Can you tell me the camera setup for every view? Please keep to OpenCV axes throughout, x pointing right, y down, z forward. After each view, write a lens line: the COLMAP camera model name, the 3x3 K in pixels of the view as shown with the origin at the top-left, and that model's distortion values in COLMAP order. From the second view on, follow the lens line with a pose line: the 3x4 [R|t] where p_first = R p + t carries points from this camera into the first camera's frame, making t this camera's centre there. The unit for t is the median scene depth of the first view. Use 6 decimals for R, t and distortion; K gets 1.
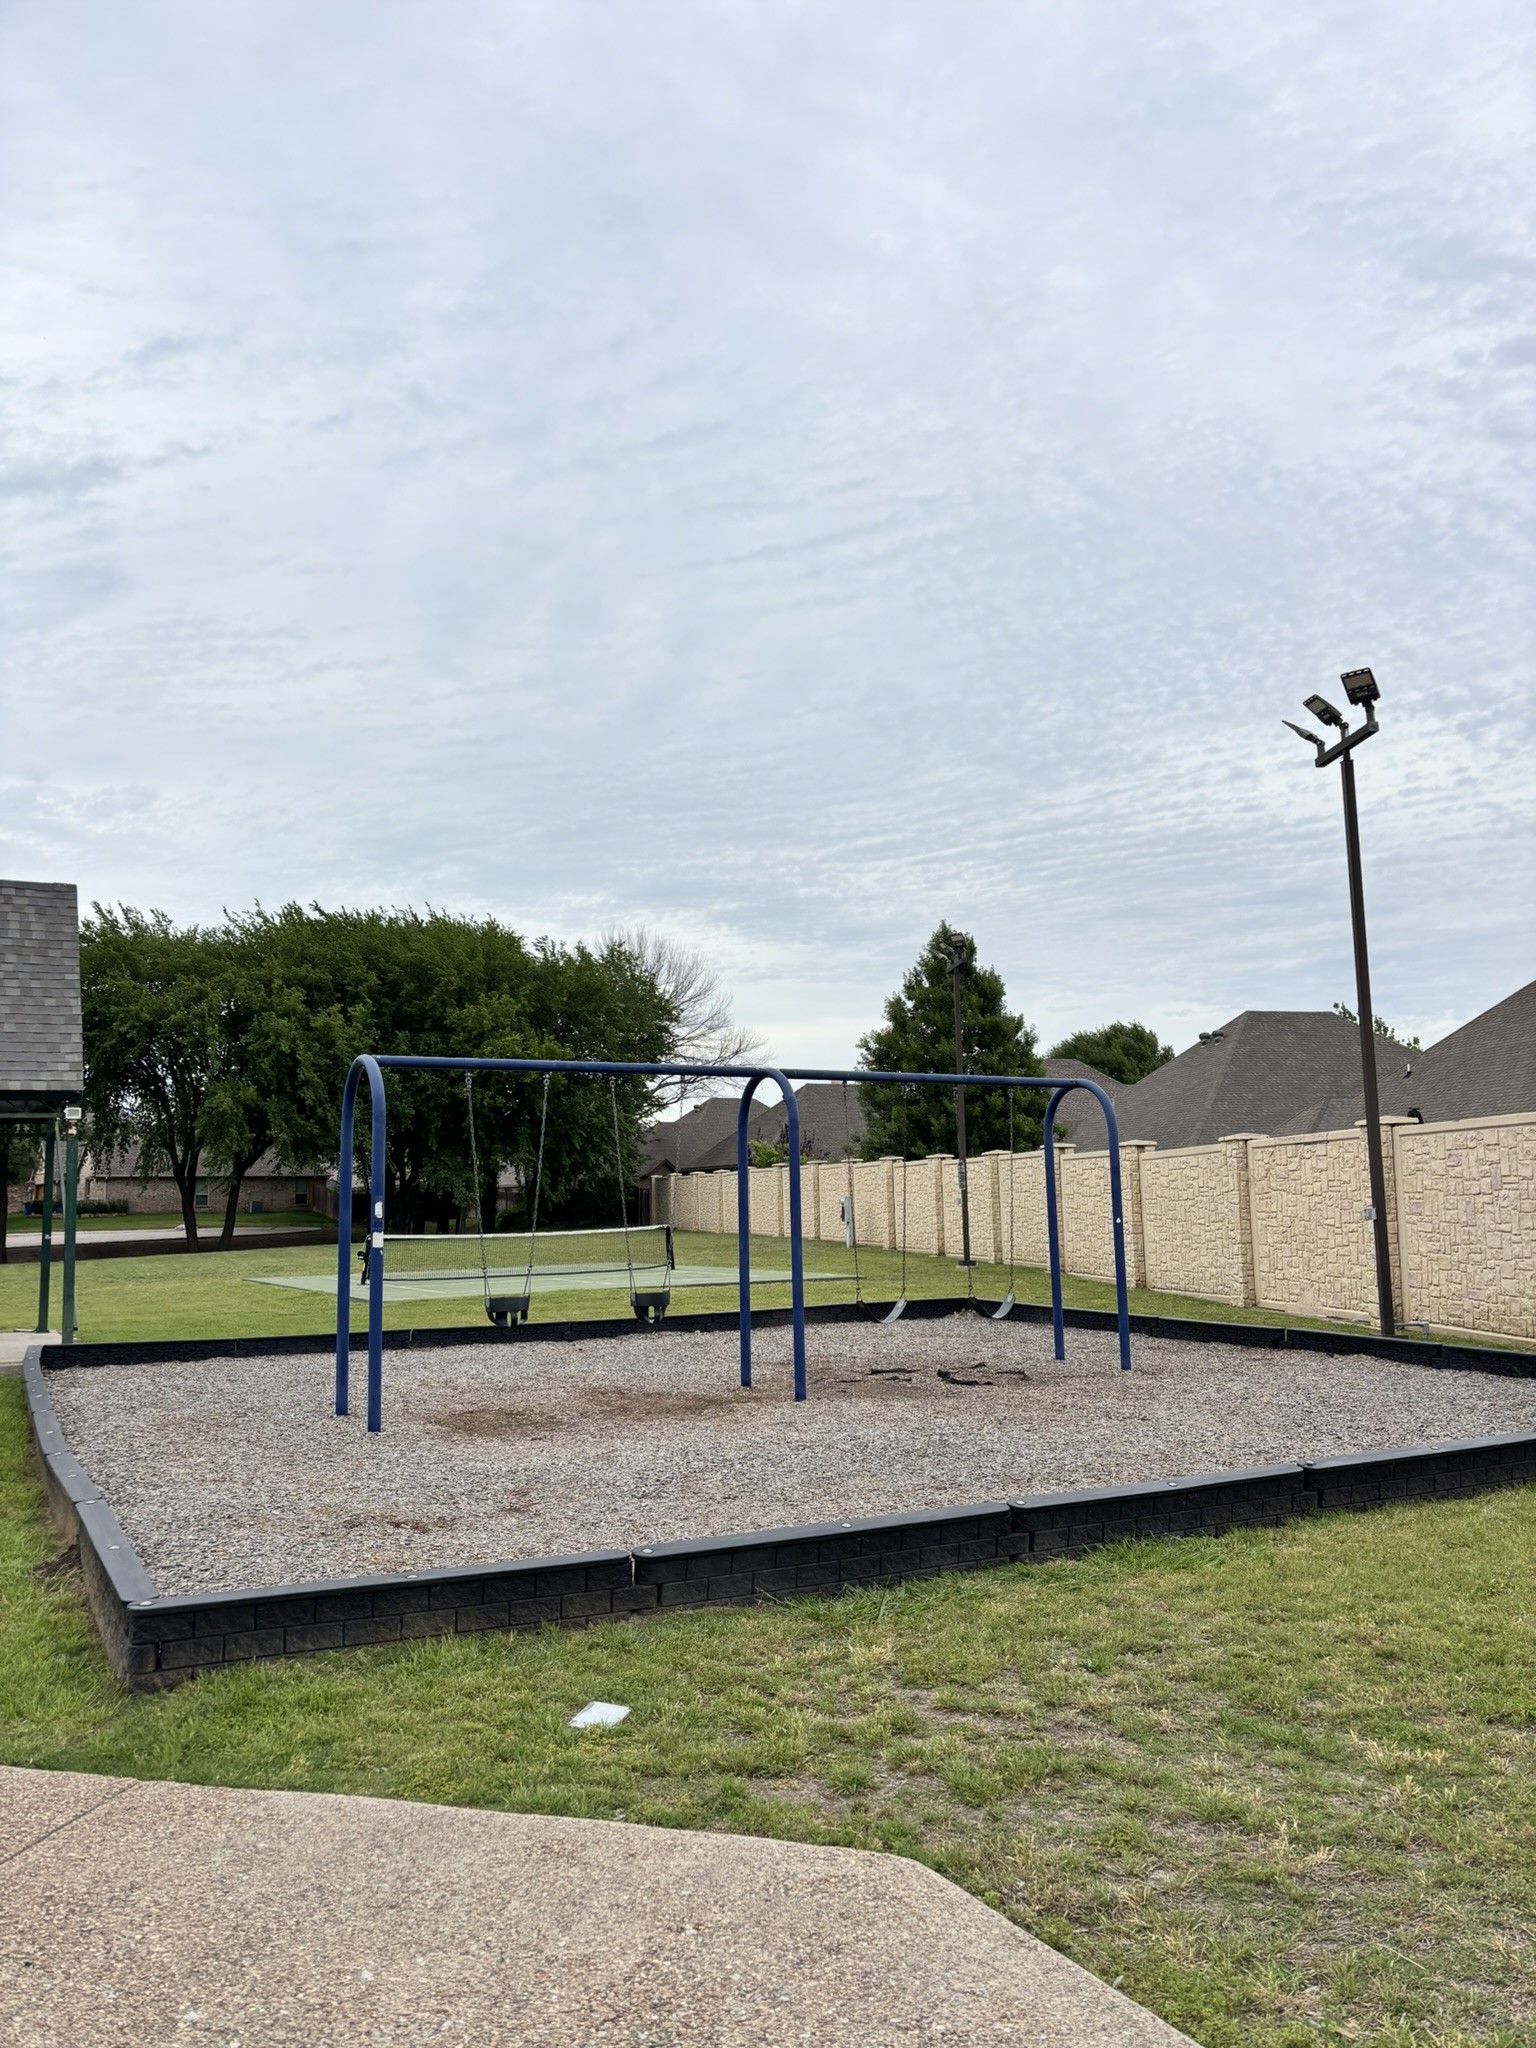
lens RADIAL K [[1576.4, 0, 782.9], [0, 1576.4, 1024.9], [0, 0, 1]] dist [0.048623, -0.035788]
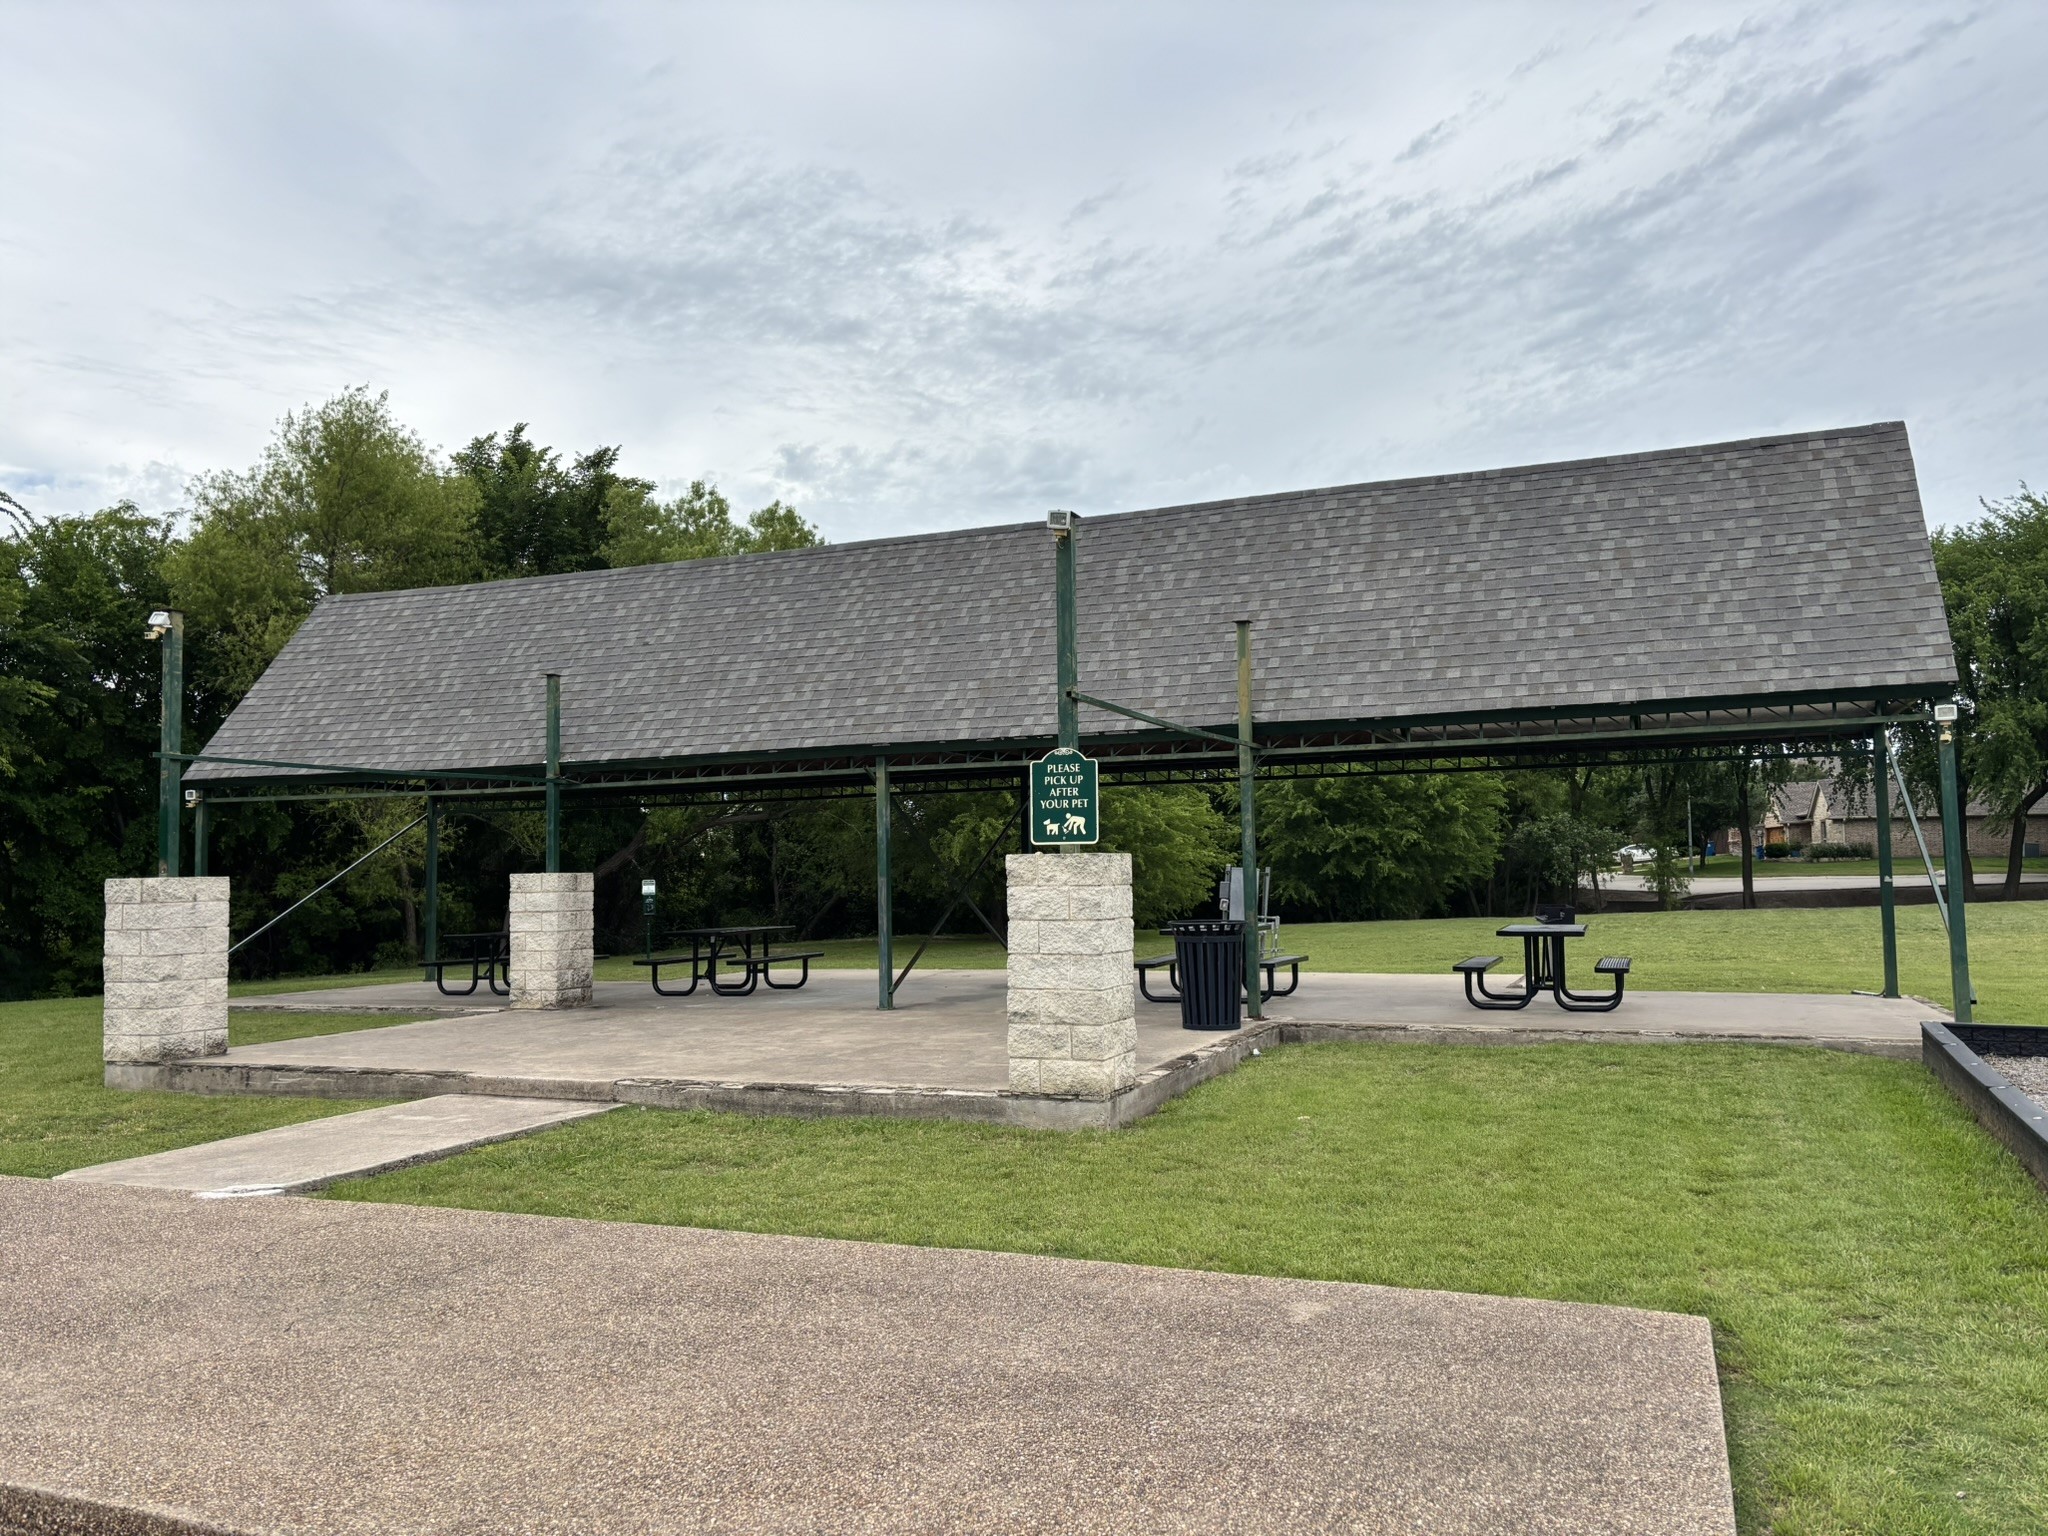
lens RADIAL K [[1576.4, 0, 1025.5], [0, 1576.4, 771.6], [0, 0, 1]] dist [0.048623, -0.035788]
pose [[0.649465, -0.041751, -0.759245, -0.081983], [0.089741, 0.995722, 0.022010, 0.014271], [0.755077, -0.082431, 0.650433, 0.096398]]
